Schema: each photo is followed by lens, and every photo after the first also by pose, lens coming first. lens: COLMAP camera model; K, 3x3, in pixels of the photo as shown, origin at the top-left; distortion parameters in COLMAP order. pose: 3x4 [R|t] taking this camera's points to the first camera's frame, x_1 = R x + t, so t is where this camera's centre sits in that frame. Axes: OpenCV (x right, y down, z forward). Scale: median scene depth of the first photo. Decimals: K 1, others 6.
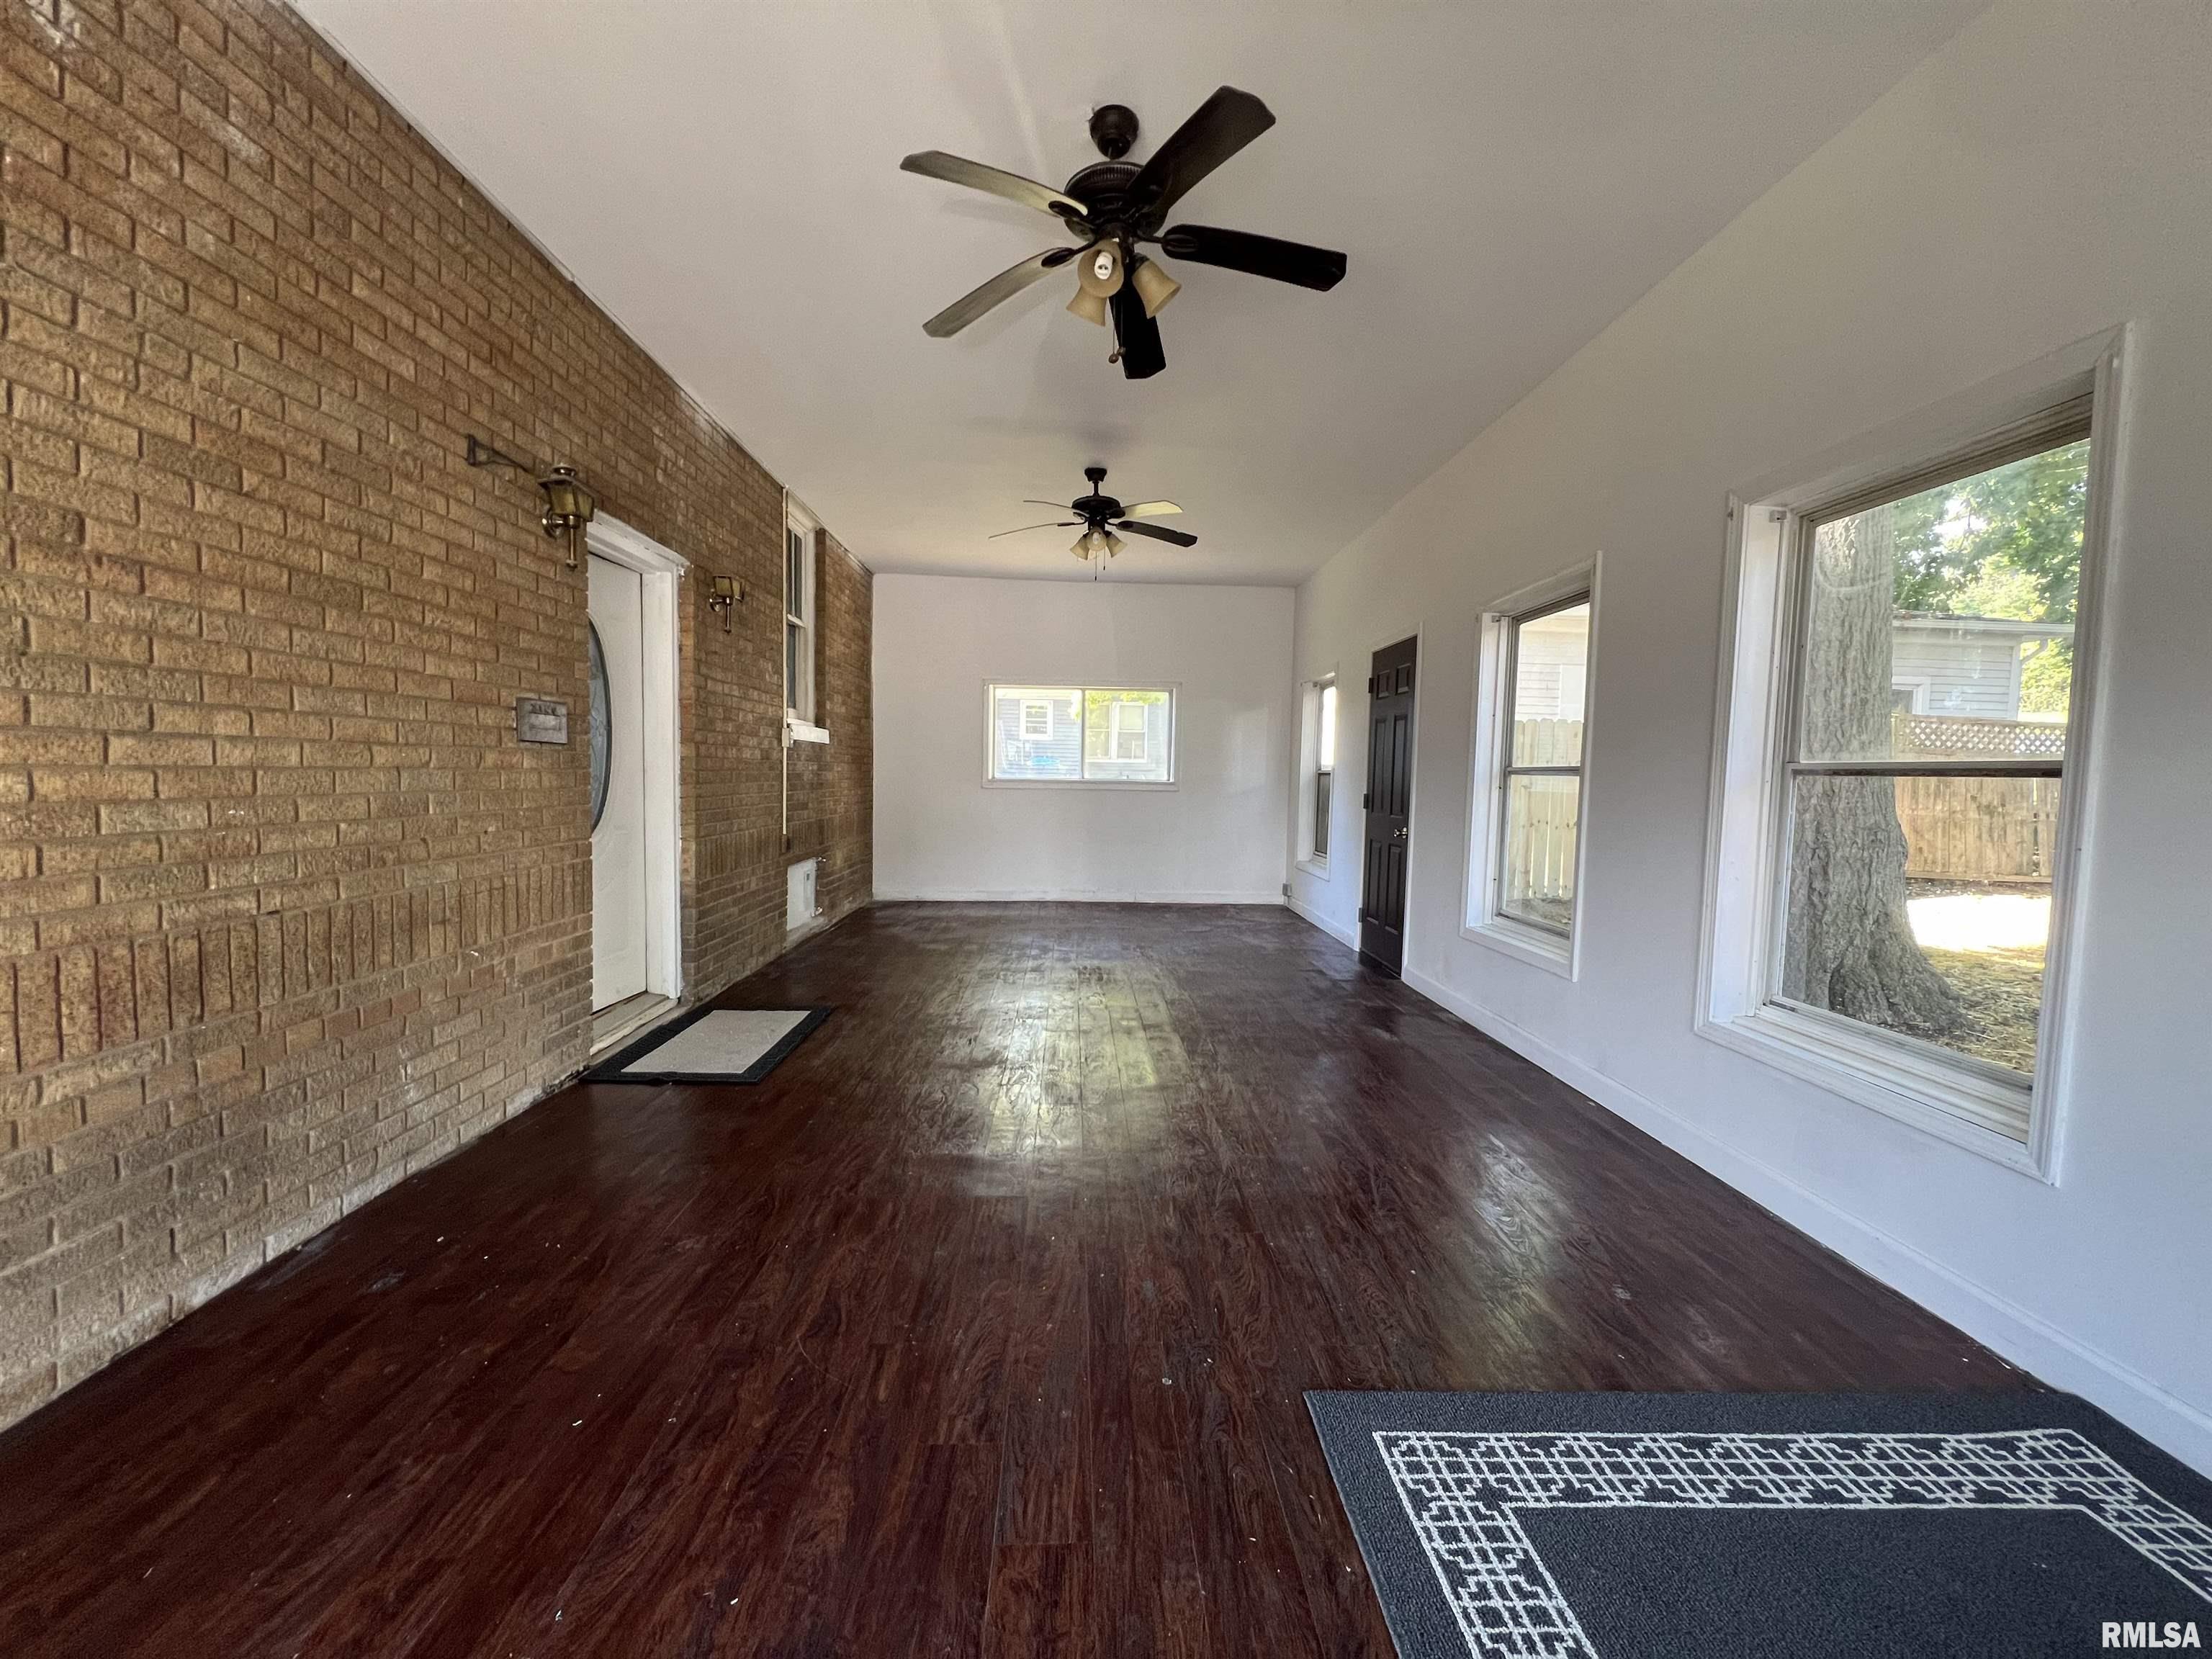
lens RADIAL K [[889.4, 0, 1102.0], [0, 889.4, 833.1], [0, 0, 1]] dist [-0.002210, -0.000175]
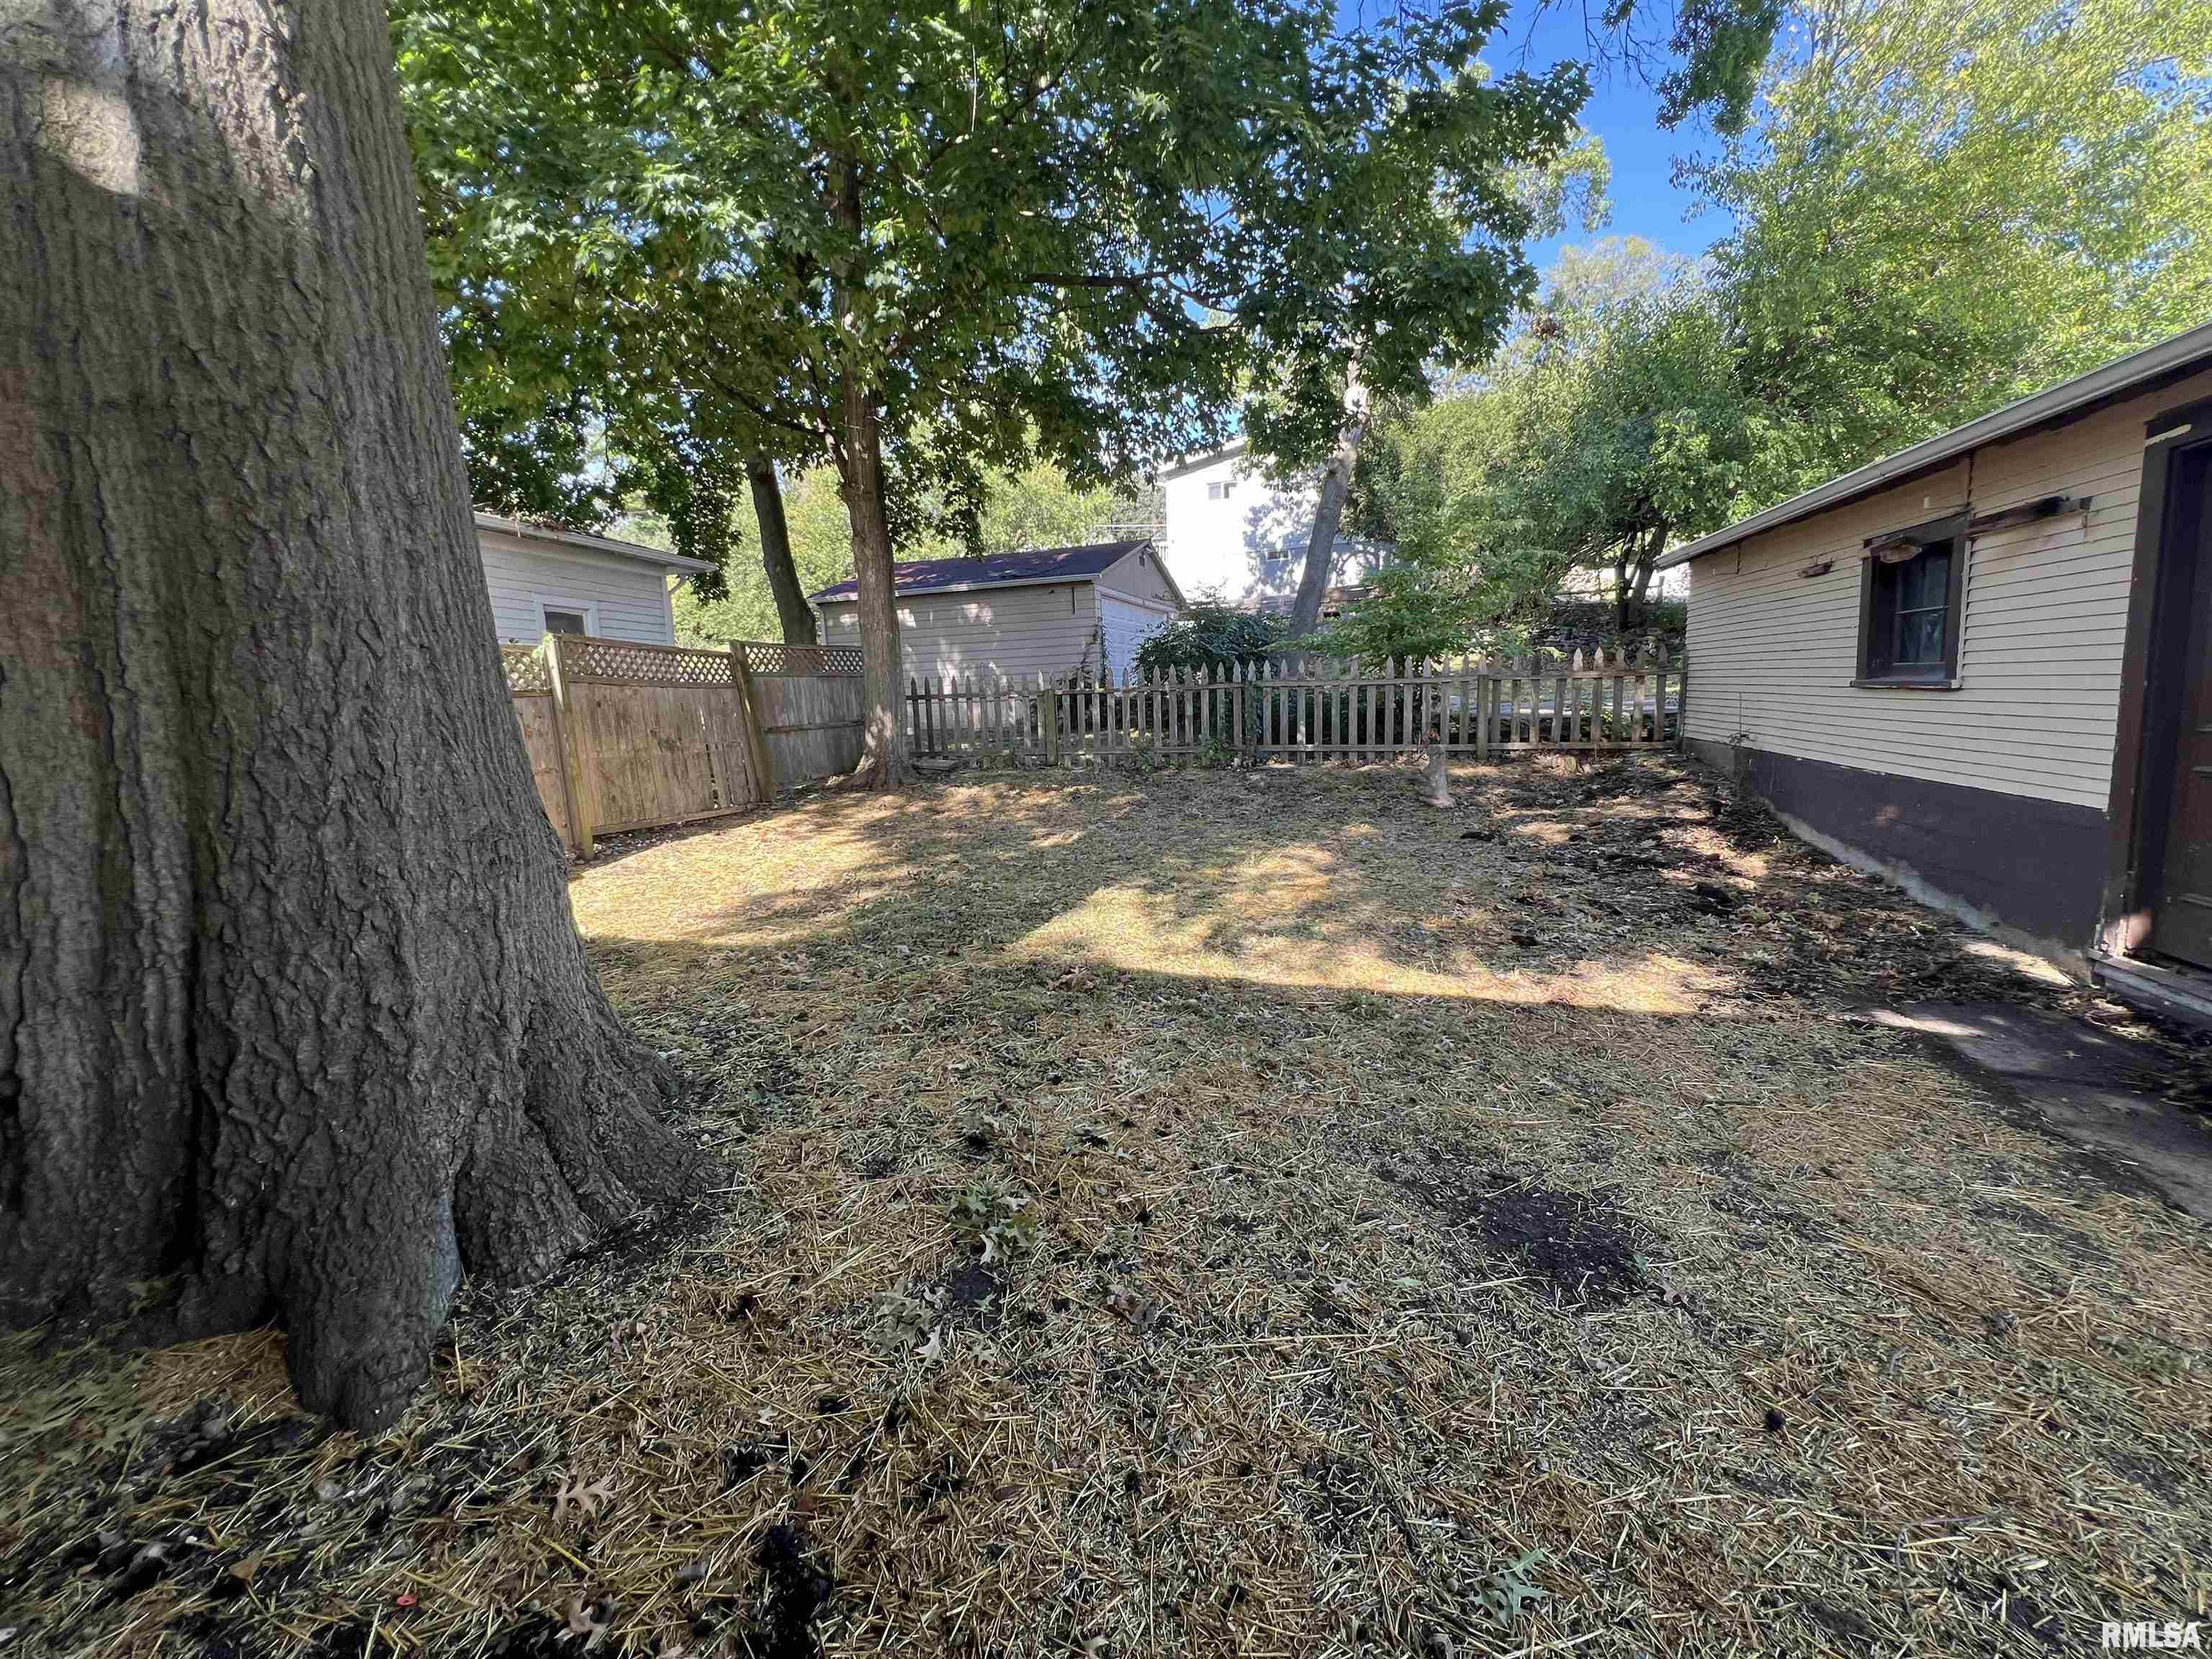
lens RADIAL K [[887.5, 0, 1101.0], [0, 887.5, 826.4], [0, 0, 1]] dist [-0.011546, -0.000017]
pose [[0.325213, -0.161074, 0.931822, 0.286326], [0.102848, 0.985566, 0.134469, -0.021320], [-0.940031, 0.052105, 0.337085, 0.284506]]
